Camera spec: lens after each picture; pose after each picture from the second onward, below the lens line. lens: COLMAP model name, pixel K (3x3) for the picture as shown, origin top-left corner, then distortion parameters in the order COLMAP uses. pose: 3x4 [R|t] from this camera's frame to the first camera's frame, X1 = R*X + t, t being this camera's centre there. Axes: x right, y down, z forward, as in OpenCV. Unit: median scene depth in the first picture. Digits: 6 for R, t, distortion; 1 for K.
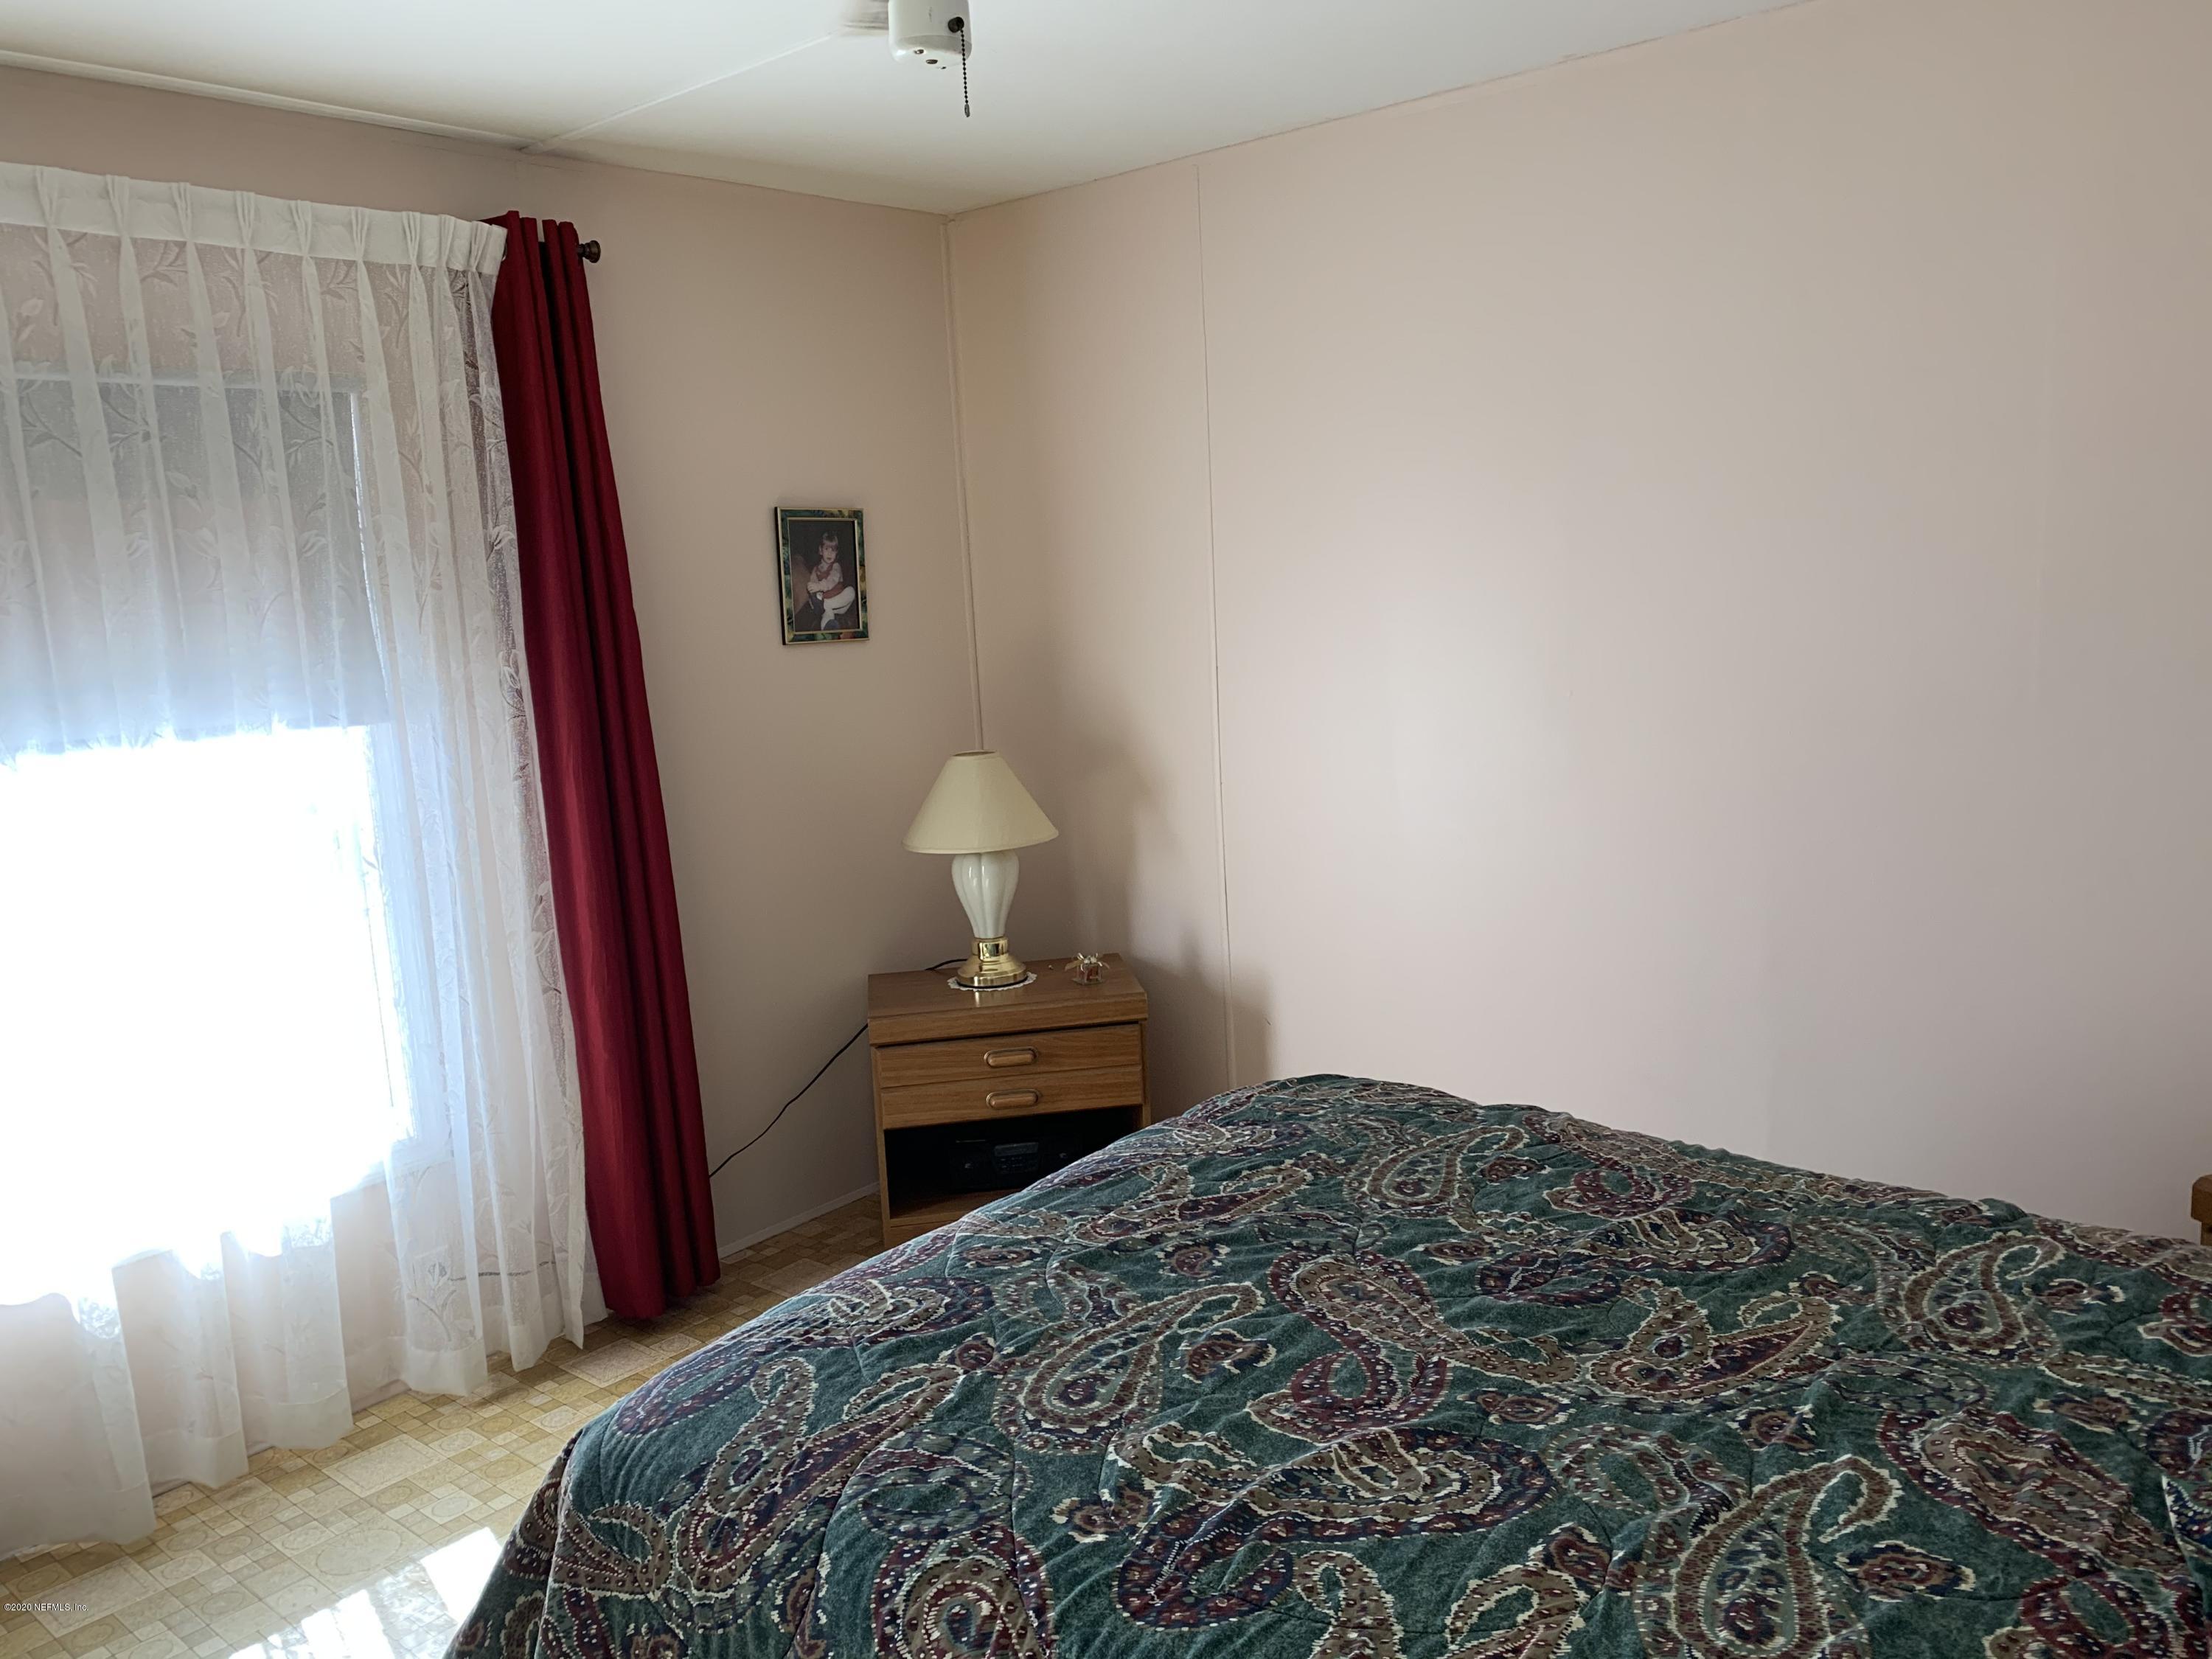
lens RADIAL K [[1700.9, 0, 1110.1], [0, 1700.9, 851.2], [0, 0, 1]] dist [0.035061, -0.035166]
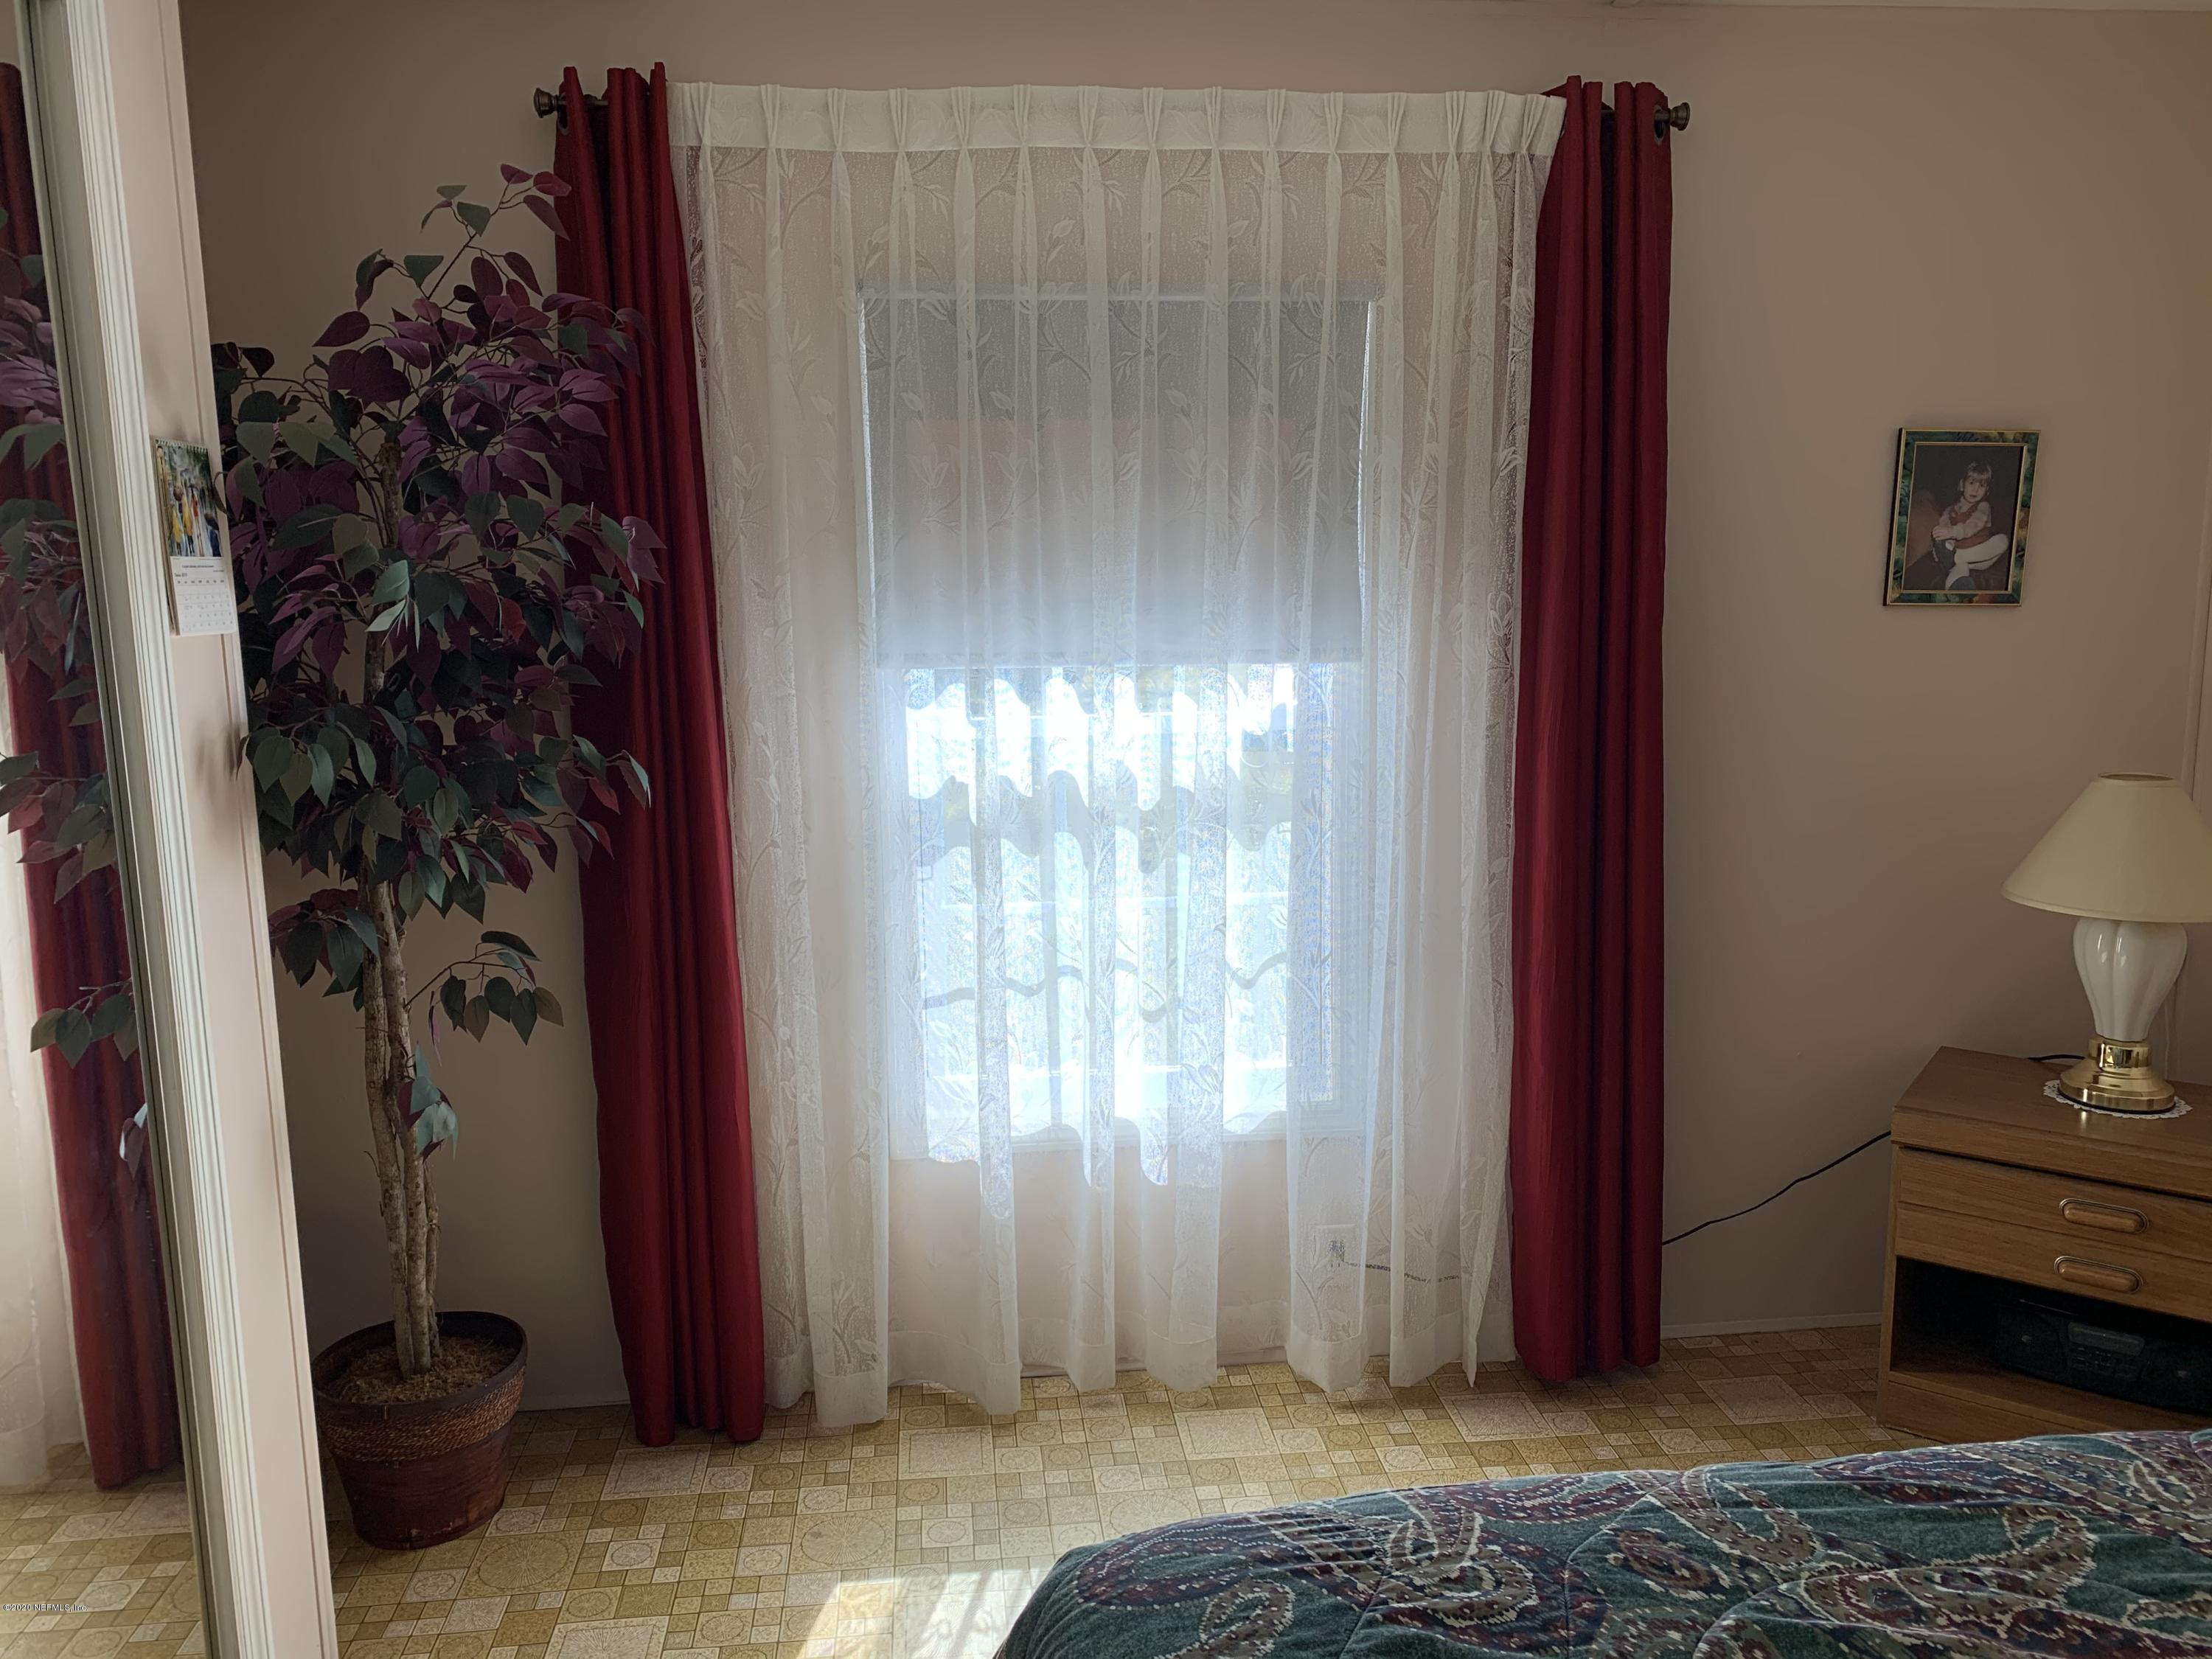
lens RADIAL K [[1700.9, 0, 1116.9], [0, 1700.9, 816.5], [0, 0, 1]] dist [0.035061, -0.035166]
pose [[0.721243, 0.155247, -0.675061, 0.117089], [-0.143974, 0.986875, 0.073134, -0.039926], [0.677555, 0.044444, 0.734128, 0.235658]]
